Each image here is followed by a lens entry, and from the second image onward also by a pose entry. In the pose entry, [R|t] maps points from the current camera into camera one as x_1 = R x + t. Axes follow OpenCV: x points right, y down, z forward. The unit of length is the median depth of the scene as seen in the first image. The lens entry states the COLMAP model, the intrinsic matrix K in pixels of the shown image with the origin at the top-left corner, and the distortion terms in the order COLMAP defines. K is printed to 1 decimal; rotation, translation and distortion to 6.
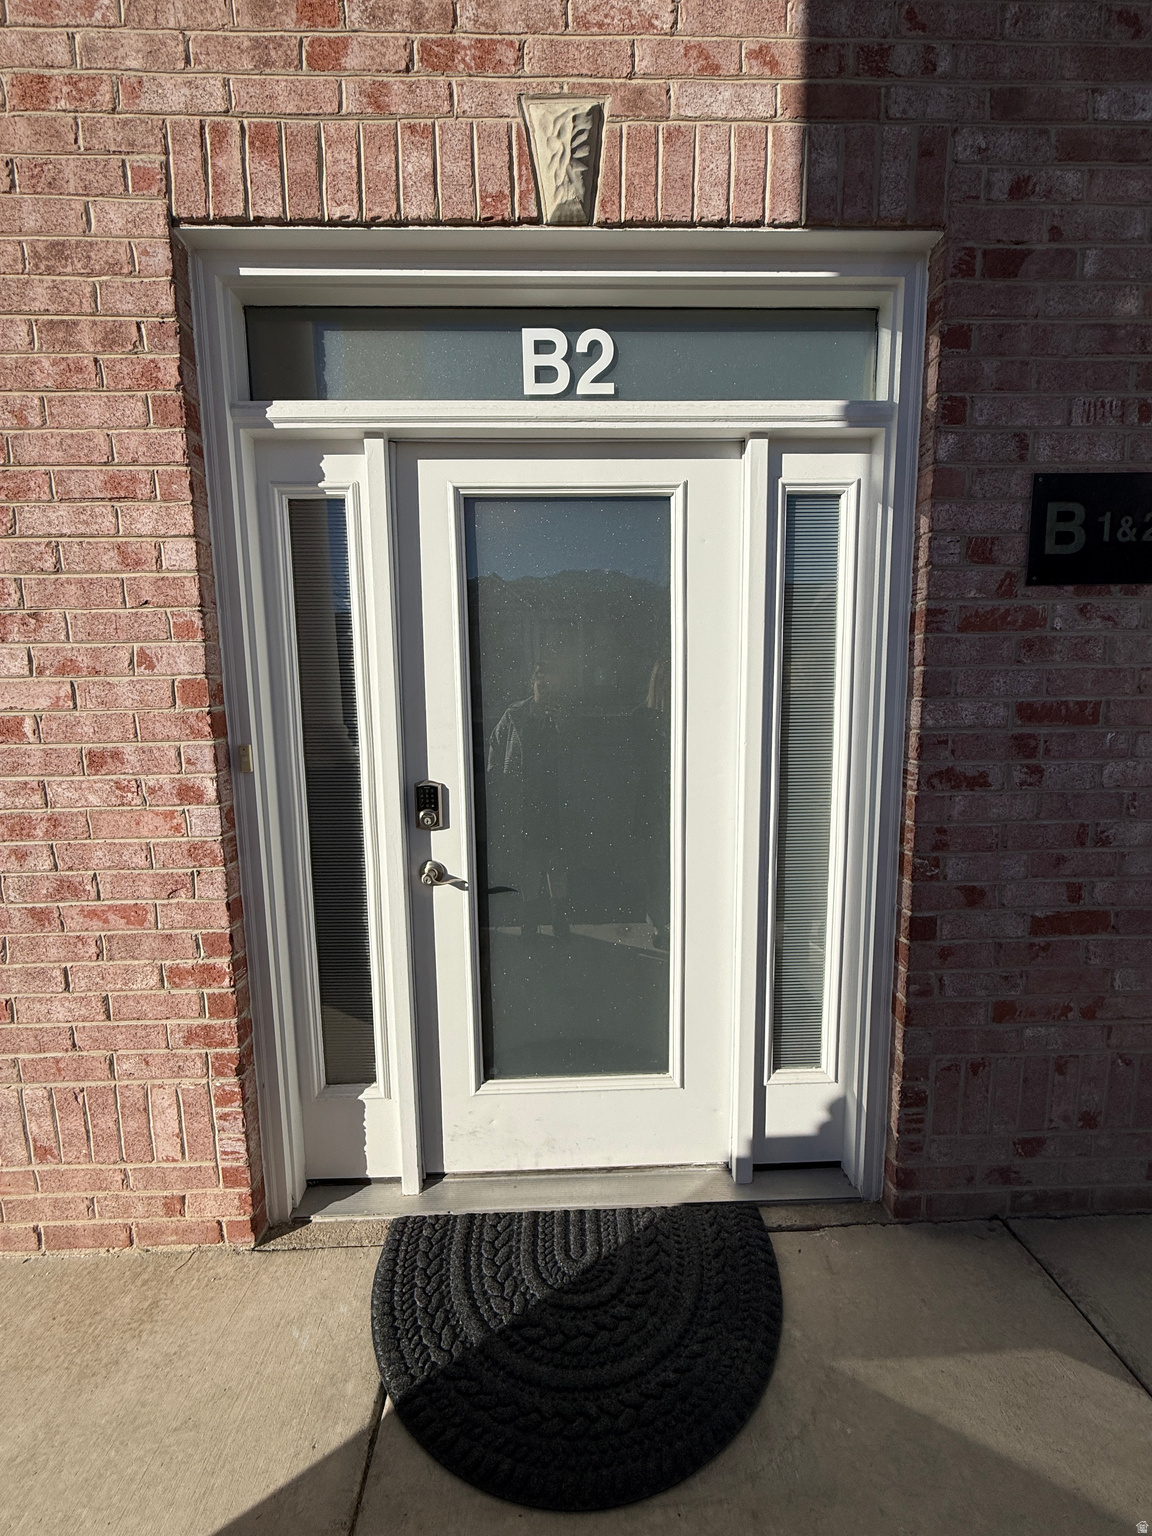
lens RADIAL K [[607.6, 0, 576.0], [0, 607.6, 768.0], [0, 0, 1]] dist [-0.000384, 0.000529]
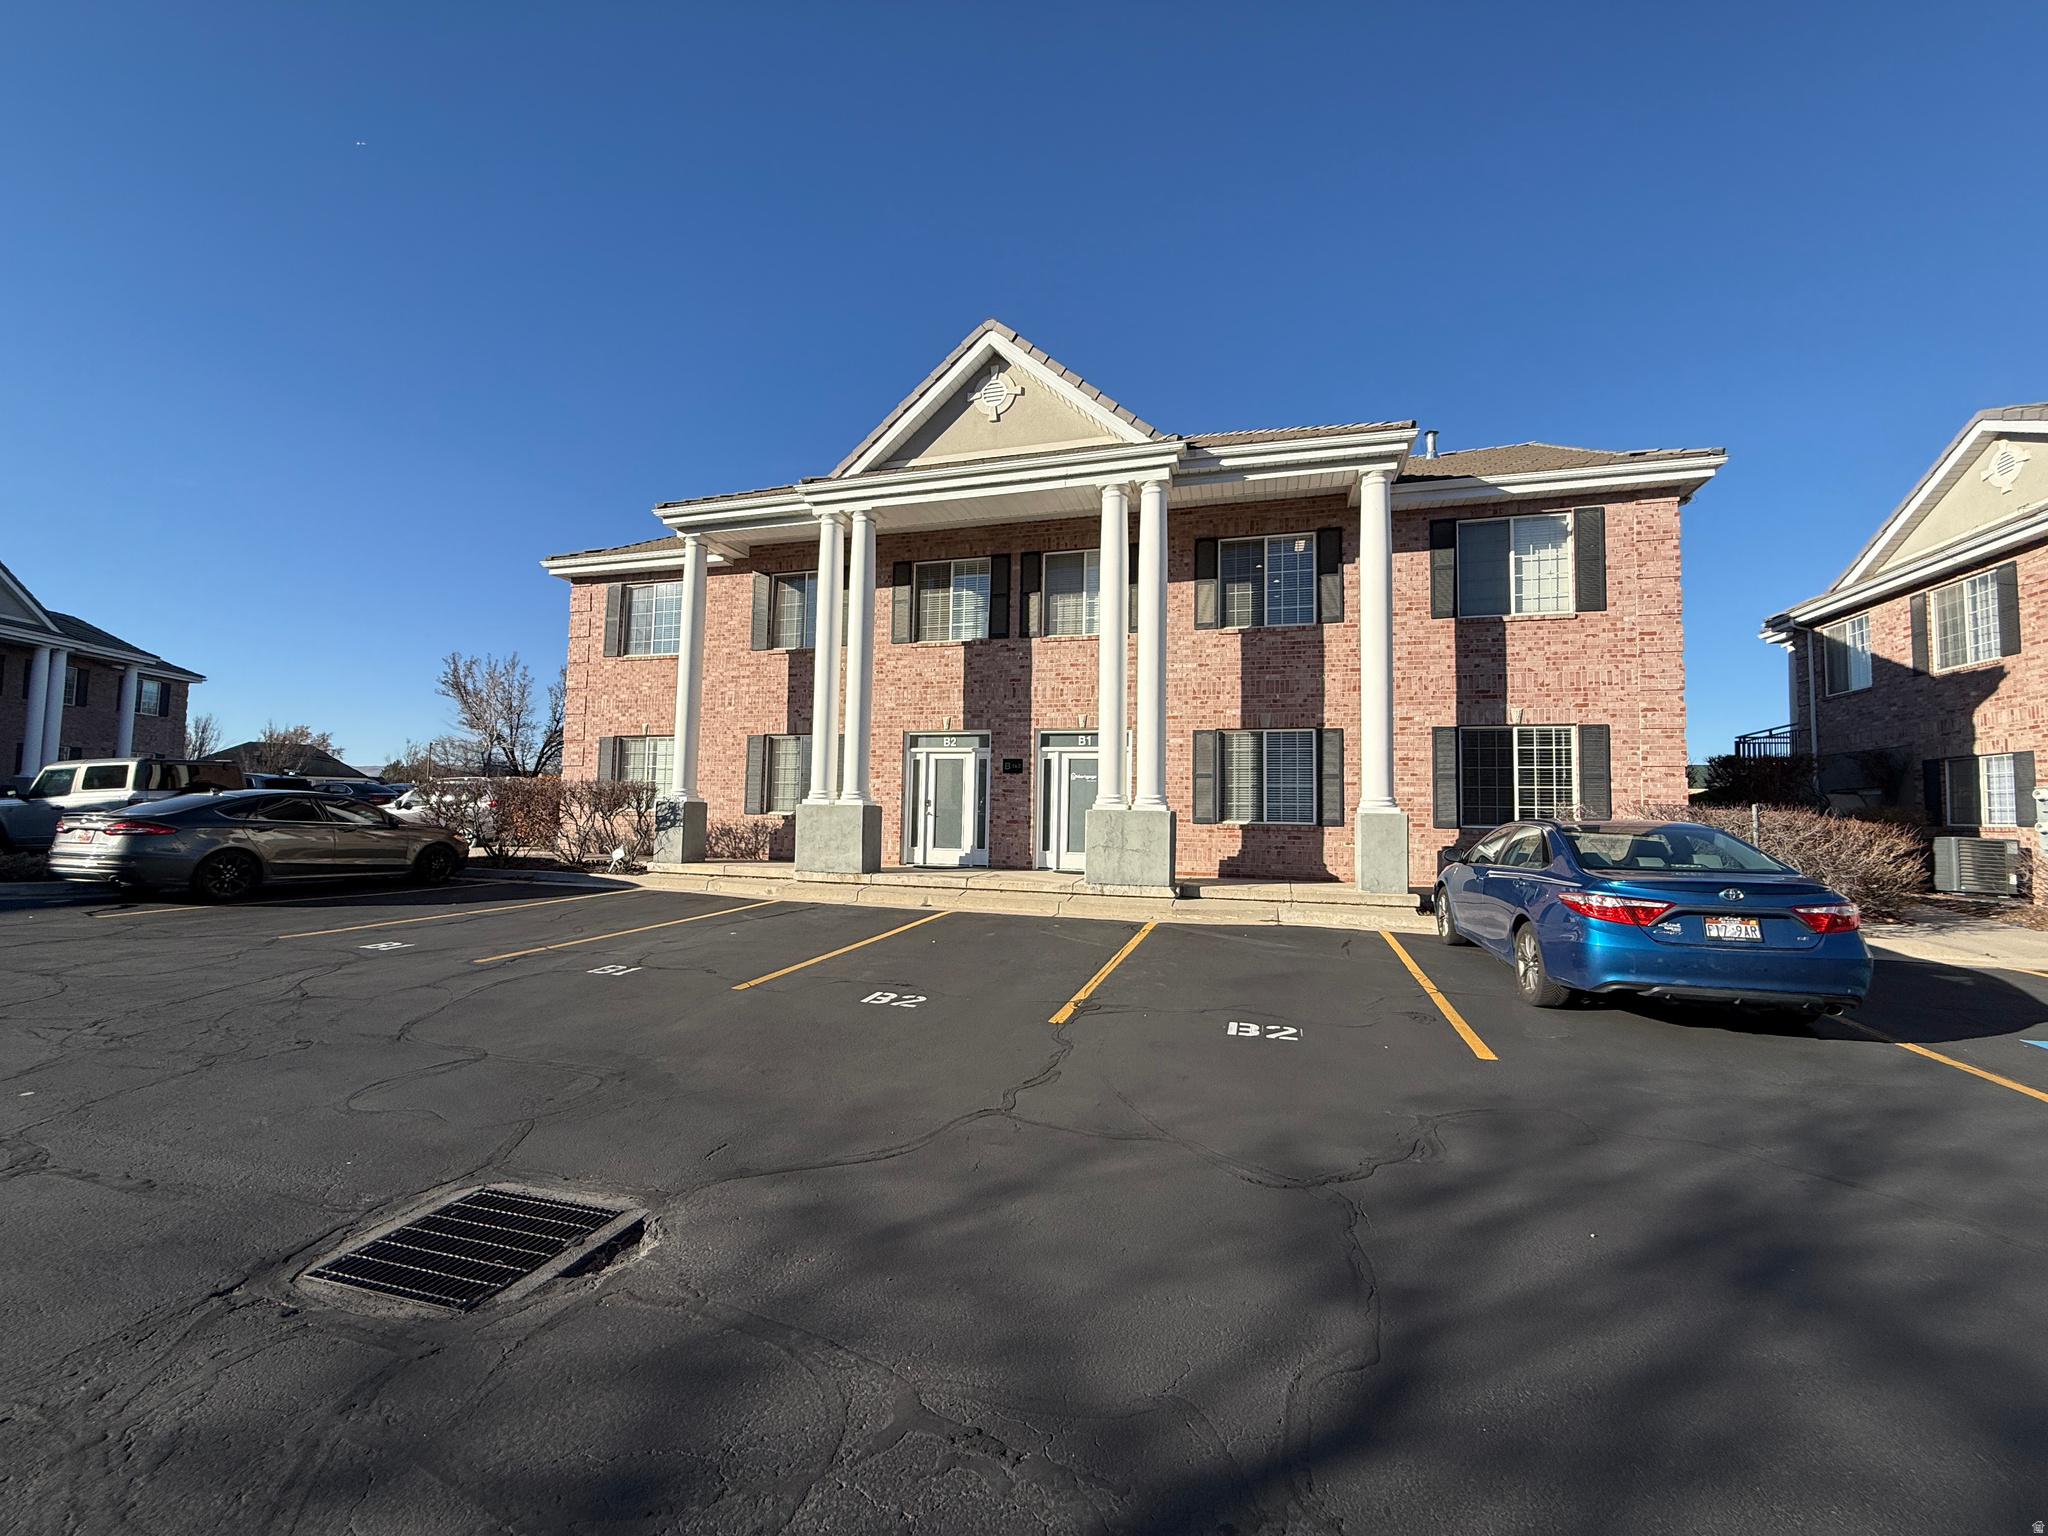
lens RADIAL K [[810.1, 0, 1015.0], [0, 810.1, 767.9], [0, 0, 1]] dist [-0.000384, 0.000529]
pose [[0.954357, 0.014964, -0.298292, 3.503610], [-0.064974, 0.985226, -0.158454, 1.085864], [0.291514, 0.170603, 0.941230, -7.575652]]
